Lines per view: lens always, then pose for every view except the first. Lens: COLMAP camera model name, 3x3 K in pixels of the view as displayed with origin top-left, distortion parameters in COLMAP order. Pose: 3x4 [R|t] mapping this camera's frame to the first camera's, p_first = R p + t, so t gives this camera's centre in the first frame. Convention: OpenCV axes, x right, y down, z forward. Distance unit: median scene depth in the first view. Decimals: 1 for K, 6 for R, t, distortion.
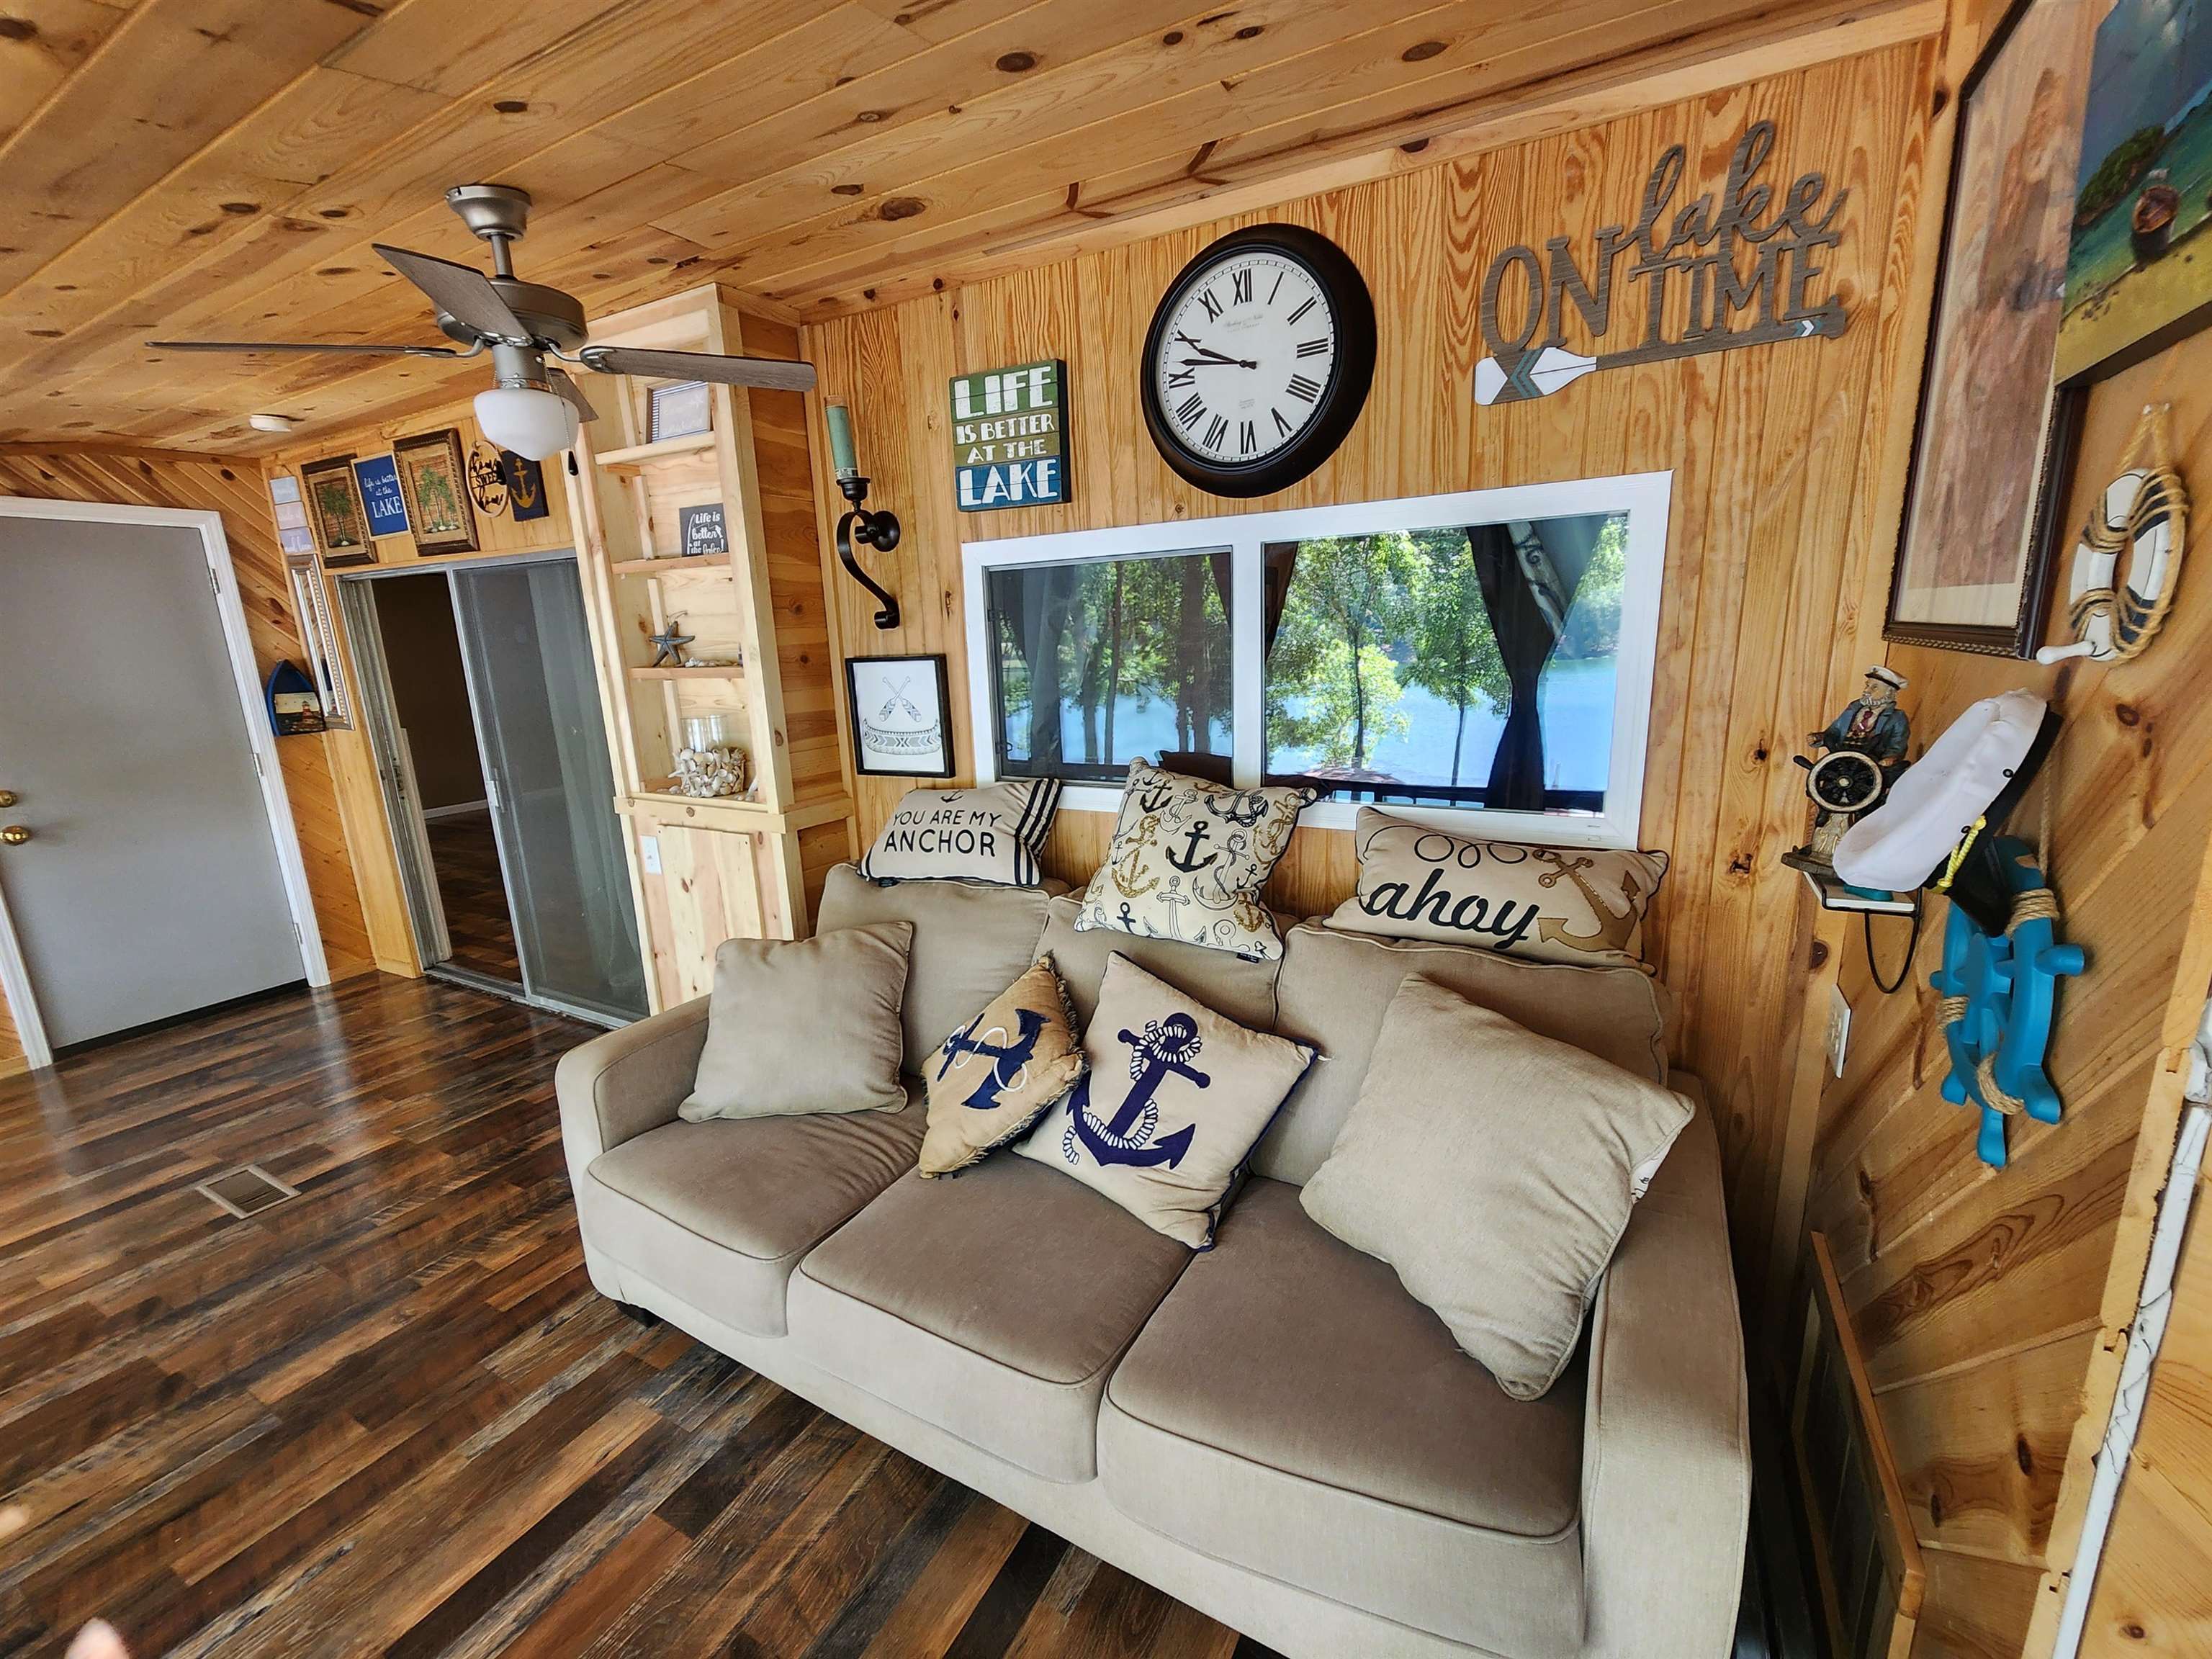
lens RADIAL K [[910.1, 0, 1109.0], [0, 910.1, 832.8], [0, 0, 1]] dist [0.000612, -0.000064]
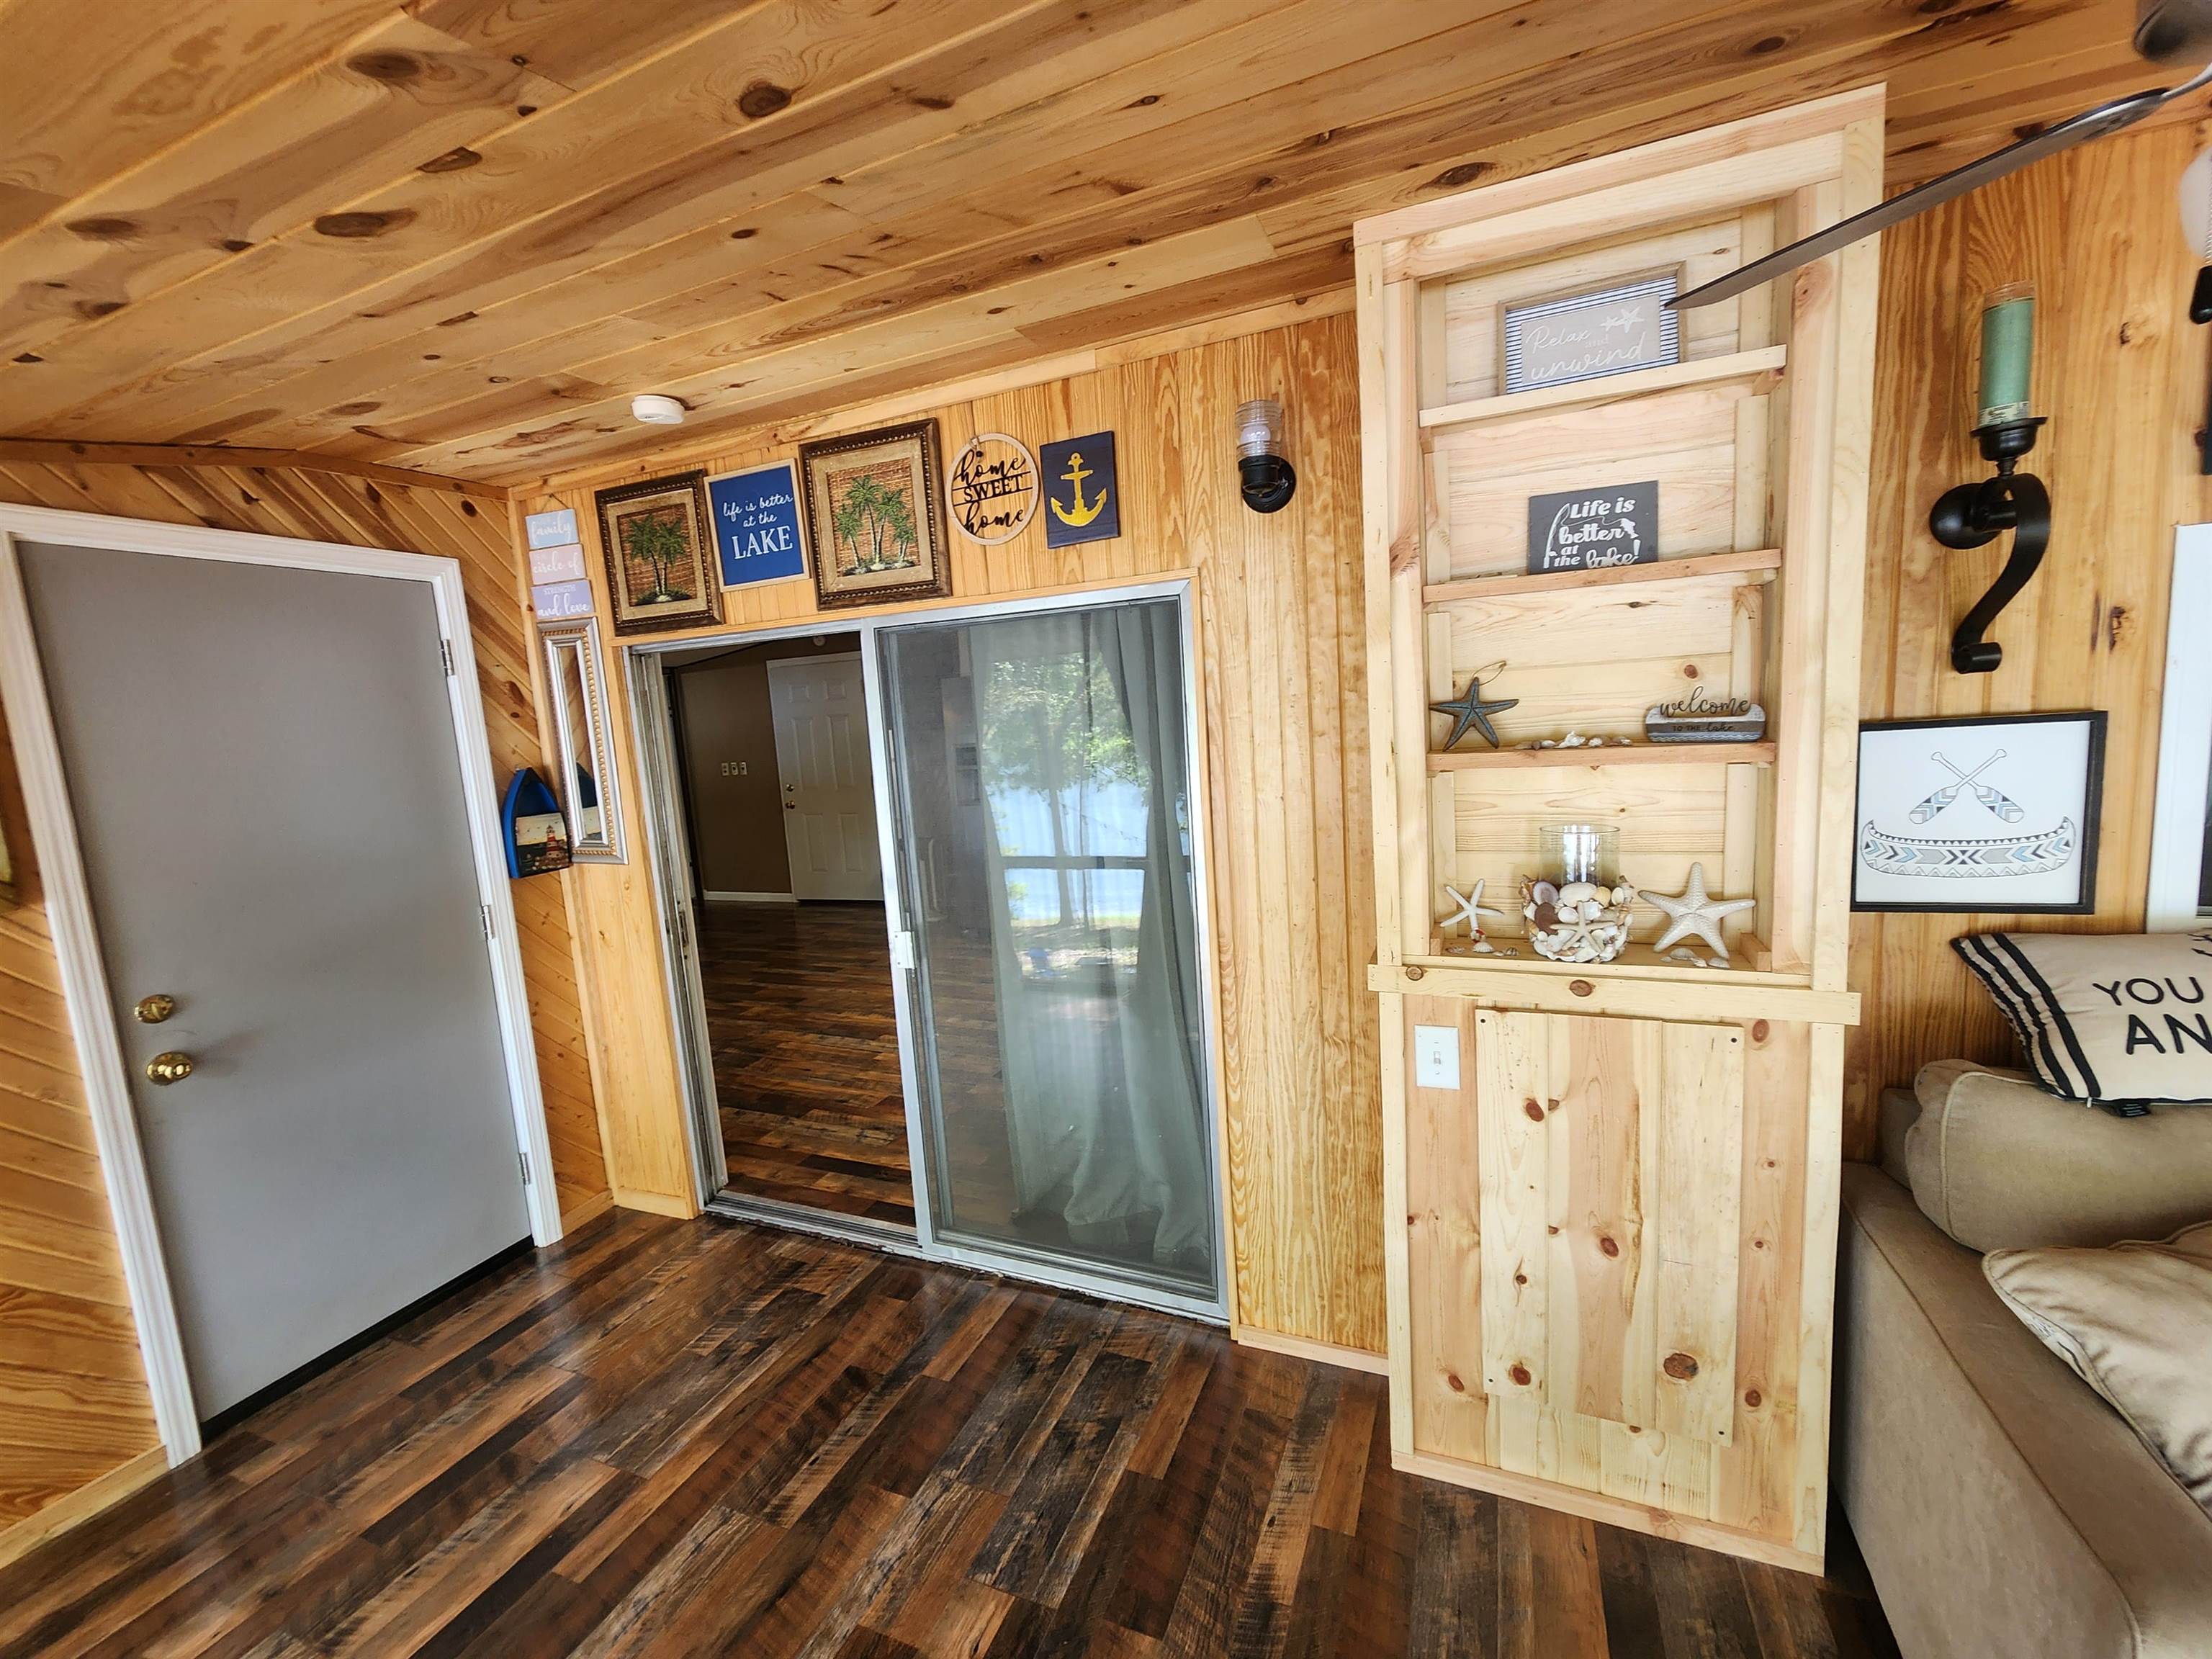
lens RADIAL K [[910.1, 0, 1107.6], [0, 910.1, 828.2], [0, 0, 1]] dist [0.000612, -0.000064]
pose [[0.994810, -0.041784, 0.092774, -0.598914], [0.050621, 0.994186, -0.095032, -0.063078], [-0.088264, 0.099235, 0.991142, 0.311999]]
